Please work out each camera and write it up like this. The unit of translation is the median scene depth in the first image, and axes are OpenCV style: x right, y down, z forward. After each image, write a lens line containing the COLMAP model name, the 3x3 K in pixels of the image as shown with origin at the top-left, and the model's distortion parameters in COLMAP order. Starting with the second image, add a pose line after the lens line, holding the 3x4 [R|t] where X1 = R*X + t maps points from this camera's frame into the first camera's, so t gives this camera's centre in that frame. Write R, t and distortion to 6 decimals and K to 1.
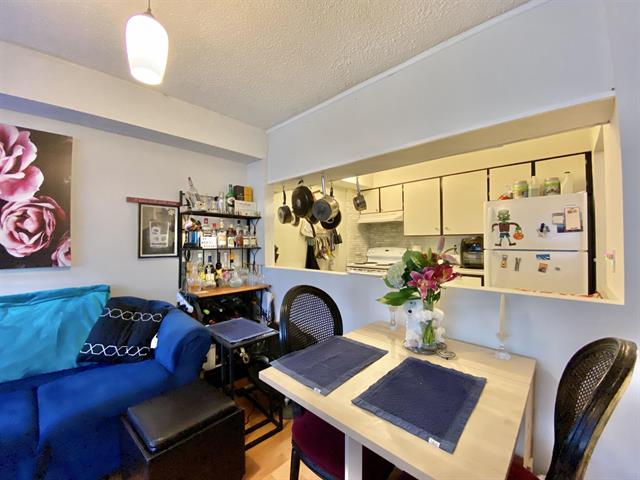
lens RADIAL K [[261.7, 0, 316.8], [0, 261.7, 239.9], [0, 0, 1]] dist [0.010276, -0.015657]
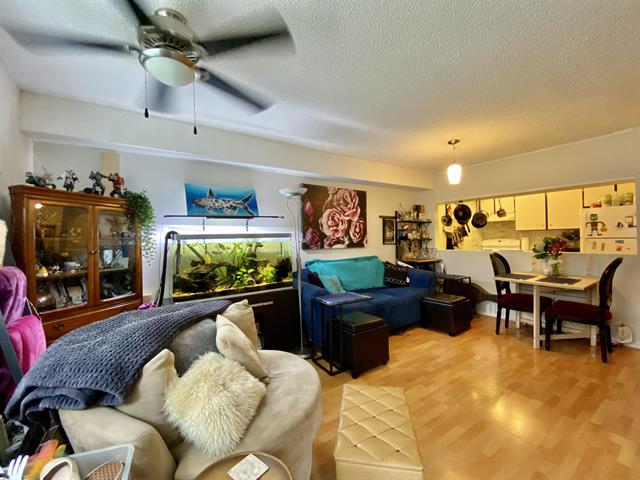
lens RADIAL K [[261.7, 0, 313.2], [0, 261.7, 238.9], [0, 0, 1]] dist [0.010276, -0.015657]
pose [[0.973325, -0.013060, -0.229059, -0.692224], [0.015928, 0.999816, 0.010679, -0.003732], [0.228877, -0.014042, 0.973354, -1.086296]]
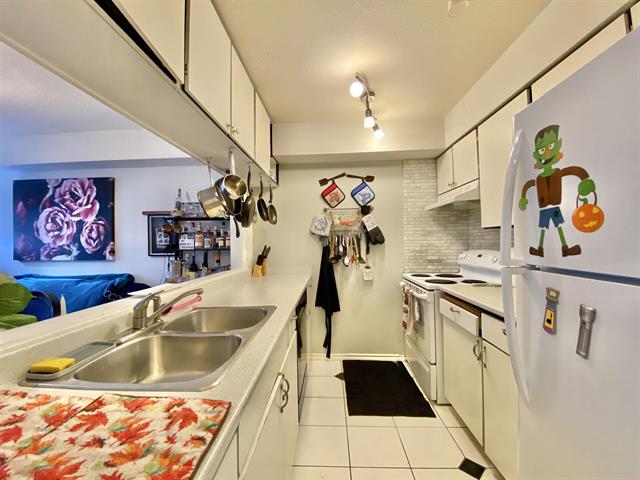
lens RADIAL K [[261.7, 0, 316.8], [0, 261.7, 239.8], [0, 0, 1]] dist [0.010276, -0.015657]
pose [[0.666615, -0.011434, -0.745314, 0.826421], [0.018850, 0.999821, 0.001521, 0.000479], [0.745164, -0.015063, 0.666711, 0.688170]]
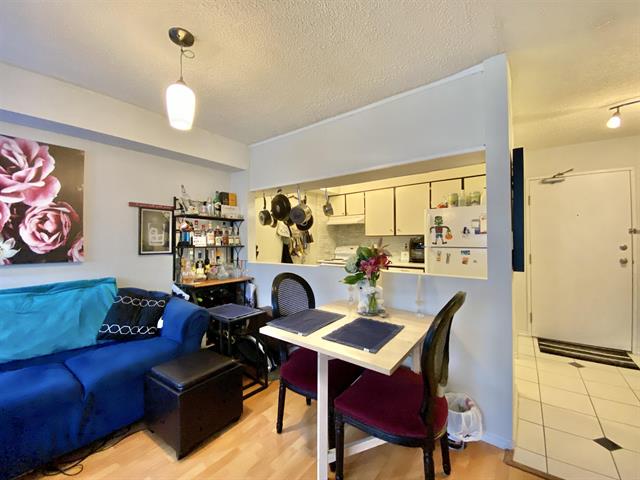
lens RADIAL K [[261.7, 0, 317.2], [0, 261.7, 240.2], [0, 0, 1]] dist [0.010276, -0.015657]
pose [[0.993126, 0.000832, 0.117051, -0.031043], [-0.001152, 0.999996, 0.002662, 0.000852], [-0.117048, -0.002779, 0.993122, -0.225818]]
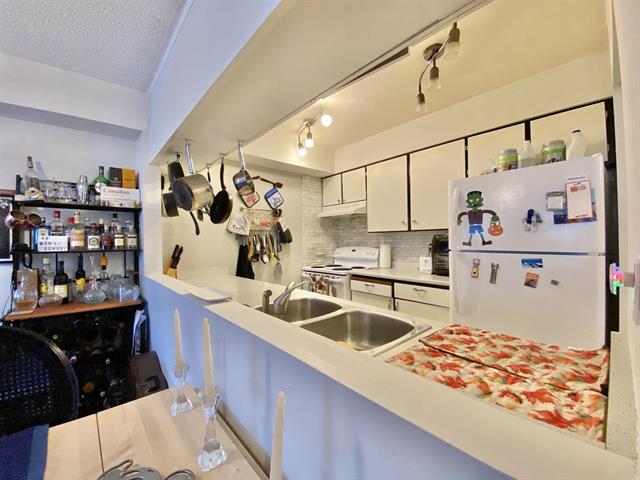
lens RADIAL K [[261.7, 0, 318.6], [0, 261.7, 239.6], [0, 0, 1]] dist [0.010276, -0.015657]
pose [[0.997195, -0.007635, -0.074453, 0.401439], [0.008160, 0.999944, 0.006757, 0.000685], [0.074397, -0.007346, 0.997202, 0.334327]]
